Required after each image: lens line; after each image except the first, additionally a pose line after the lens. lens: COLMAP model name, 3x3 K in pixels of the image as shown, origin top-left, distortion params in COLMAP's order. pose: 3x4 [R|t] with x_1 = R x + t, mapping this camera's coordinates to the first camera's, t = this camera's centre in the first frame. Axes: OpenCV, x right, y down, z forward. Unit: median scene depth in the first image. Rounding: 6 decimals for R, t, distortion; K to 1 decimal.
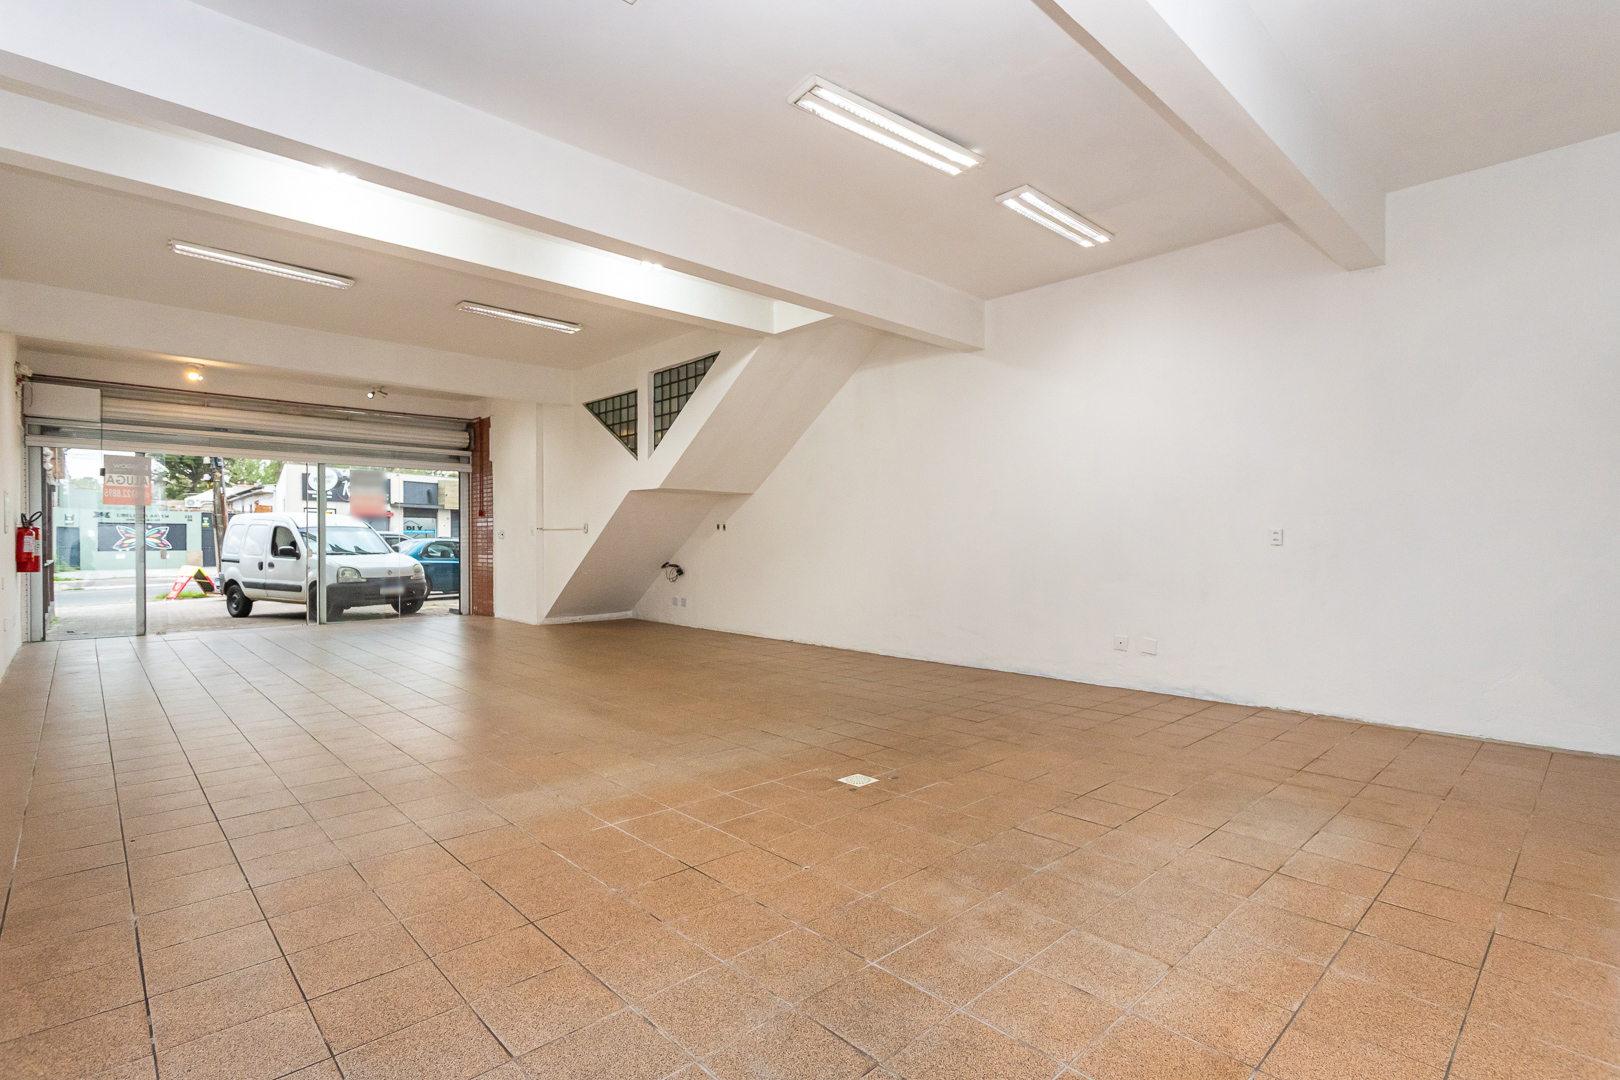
lens RADIAL K [[767.3, 0, 819.4], [0, 767.3, 539.9], [0, 0, 1]] dist [-0.001847, 0.001689]
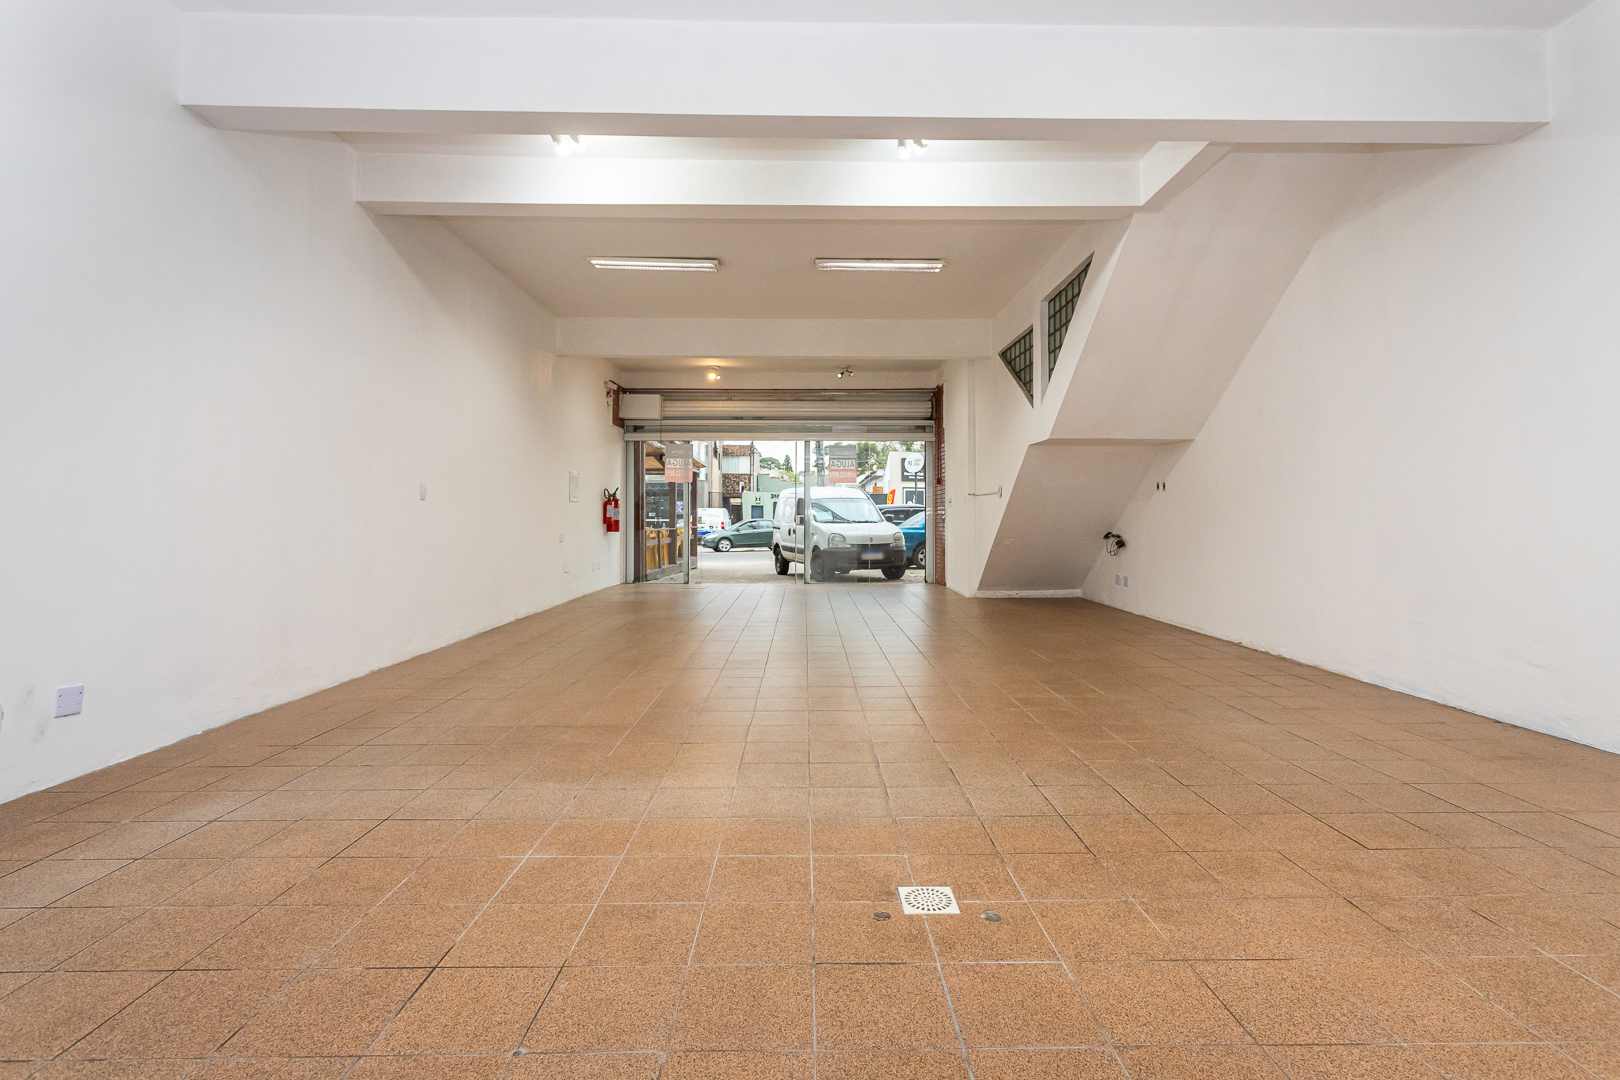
lens RADIAL K [[767.3, 0, 816.3], [0, 767.3, 503.8], [0, 0, 1]] dist [-0.001847, 0.001689]
pose [[0.739012, -0.012855, -0.673569, 0.133234], [0.002140, 0.999858, -0.016734, 0.012913], [0.673688, 0.010925, 0.738935, 0.192534]]
